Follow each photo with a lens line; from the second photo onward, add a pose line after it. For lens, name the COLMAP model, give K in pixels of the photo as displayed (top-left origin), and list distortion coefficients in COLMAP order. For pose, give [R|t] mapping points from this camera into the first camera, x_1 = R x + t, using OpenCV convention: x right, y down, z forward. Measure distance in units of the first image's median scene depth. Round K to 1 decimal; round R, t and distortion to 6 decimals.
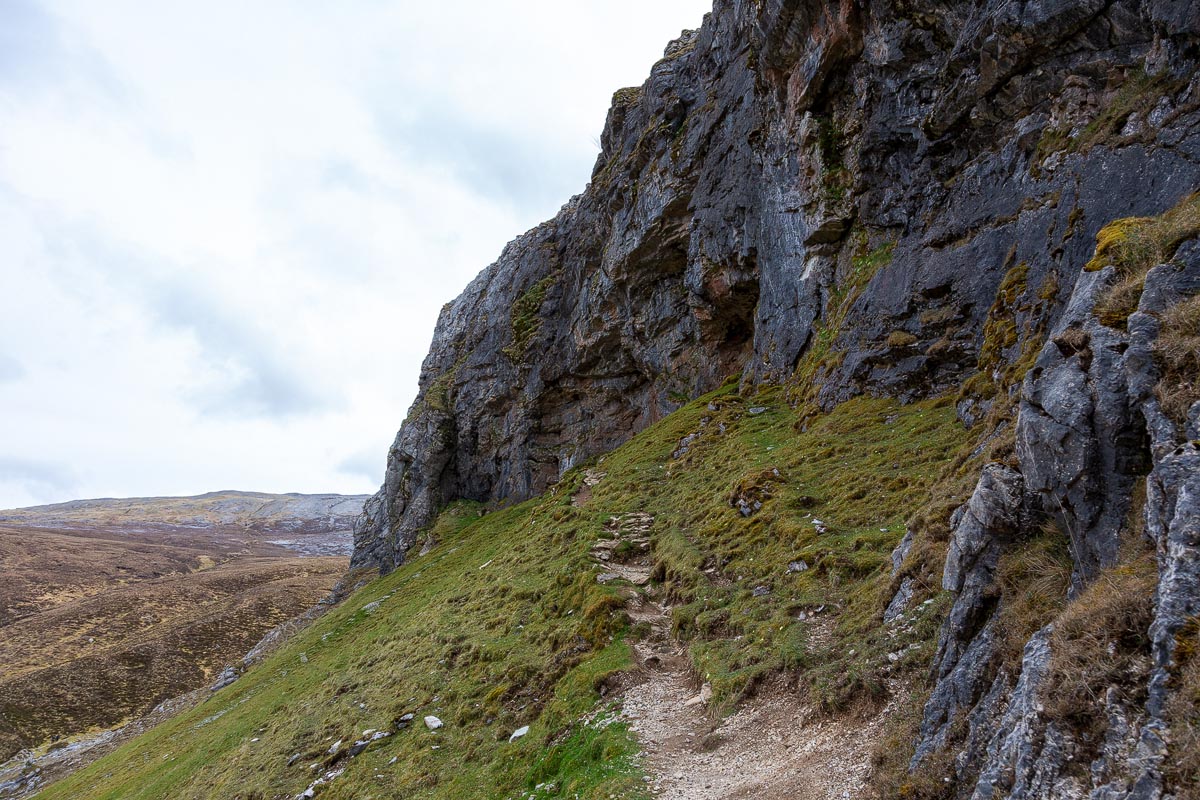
lens RADIAL K [[793.1, 0, 600.0], [0, 793.1, 400.0], [0, 0, 1]] dist [0.010022, 0.002108]
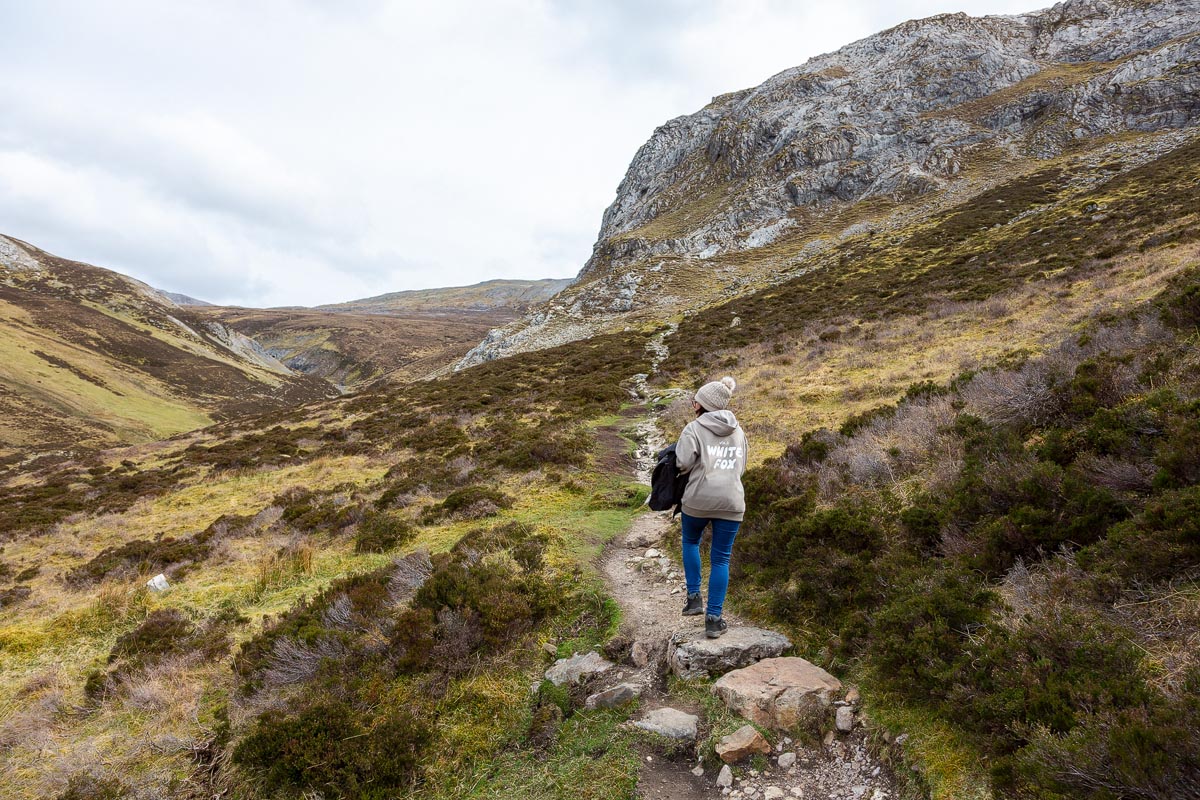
lens RADIAL K [[793.1, 0, 600.0], [0, 793.1, 400.0], [0, 0, 1]] dist [0.010022, 0.002108]
pose [[0.953950, -0.008826, -0.299835, 0.043371], [0.091879, 0.960120, 0.264060, -0.015332], [0.285547, -0.279449, 0.916717, -0.118434]]
